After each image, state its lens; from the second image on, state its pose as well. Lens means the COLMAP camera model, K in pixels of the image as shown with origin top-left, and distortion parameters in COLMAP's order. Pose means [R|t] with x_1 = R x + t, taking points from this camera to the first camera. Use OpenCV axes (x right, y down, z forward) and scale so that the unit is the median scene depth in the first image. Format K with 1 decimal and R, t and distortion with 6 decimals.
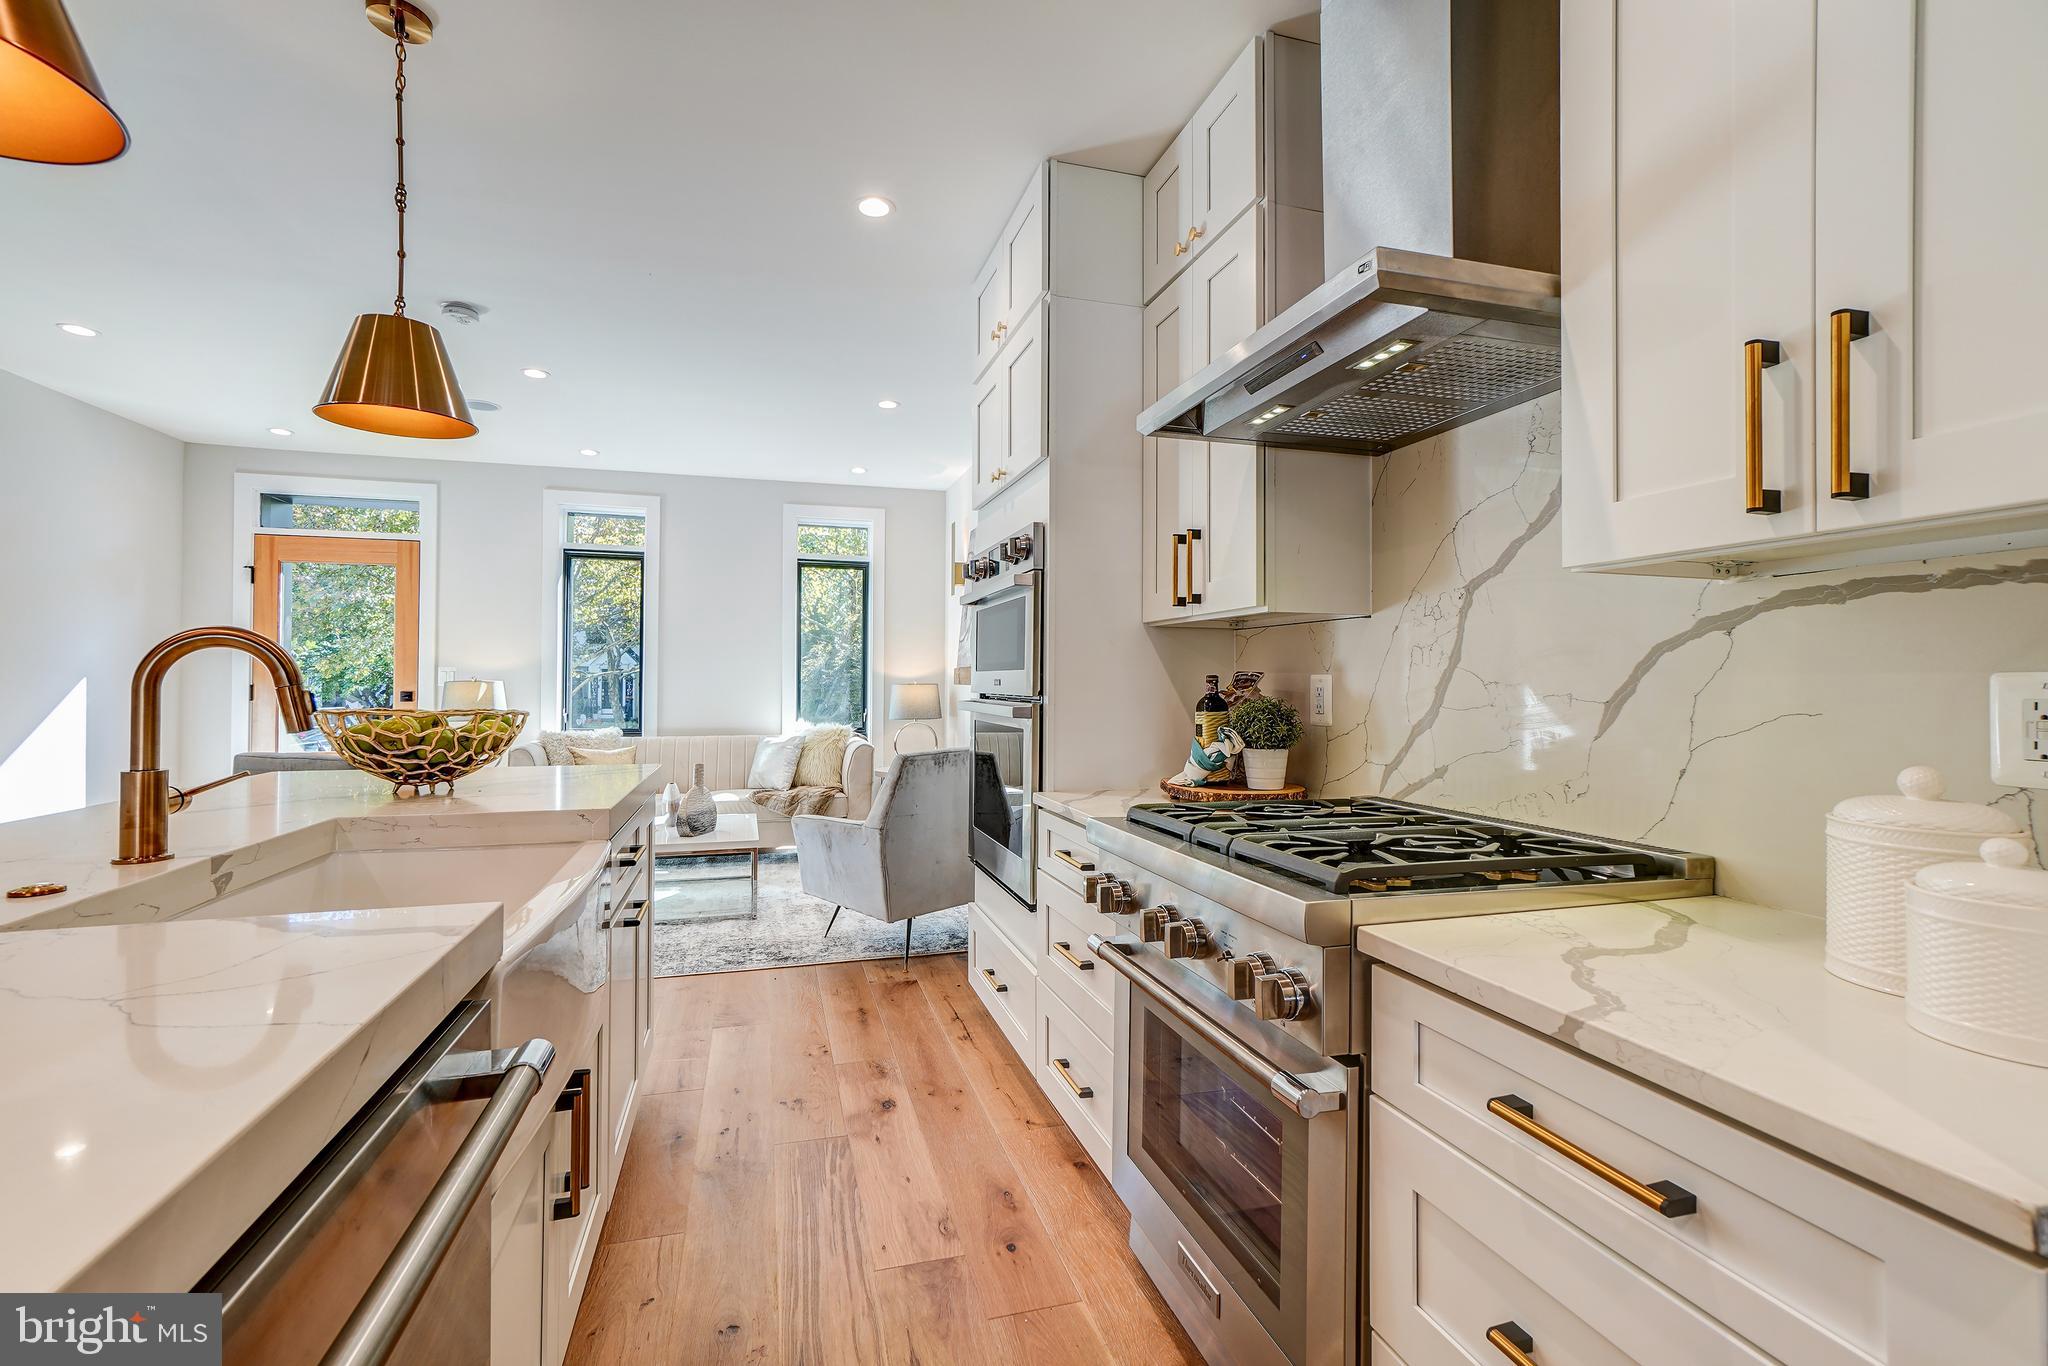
lens RADIAL K [[890.3, 0, 1014.6], [0, 890.3, 670.3], [0, 0, 1]] dist [-0.007437, 0.001897]
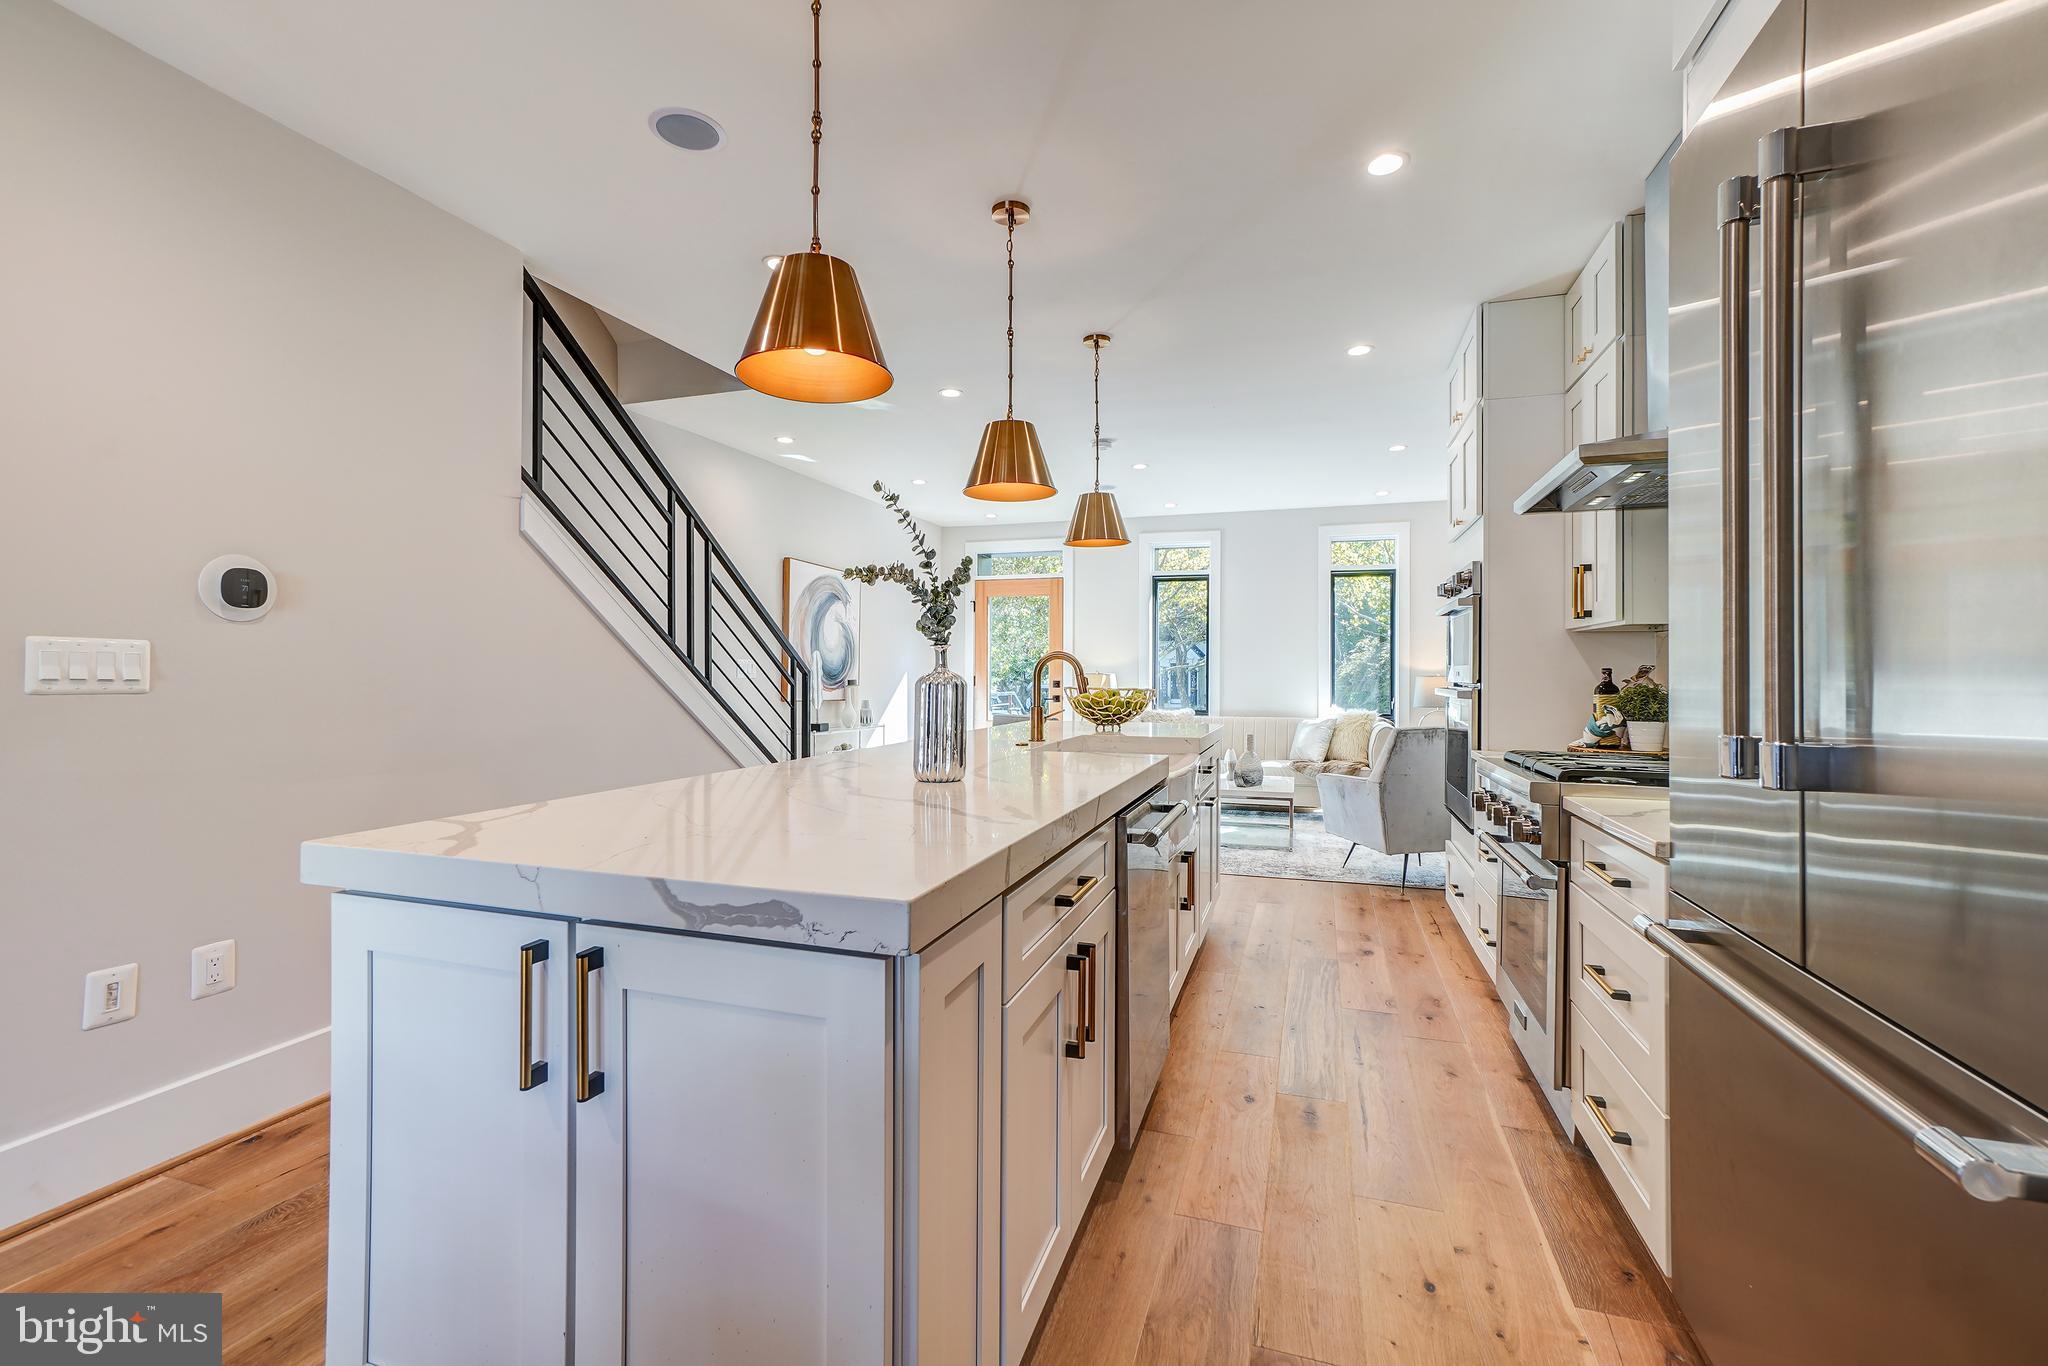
lens RADIAL K [[890.3, 0, 1015.5], [0, 890.3, 668.4], [0, 0, 1]] dist [-0.007437, 0.001897]
pose [[0.822201, -0.004212, -0.569181, 0.182770], [0.007357, 0.999968, 0.003229, -0.003750], [0.569149, -0.006843, 0.822206, -0.469281]]
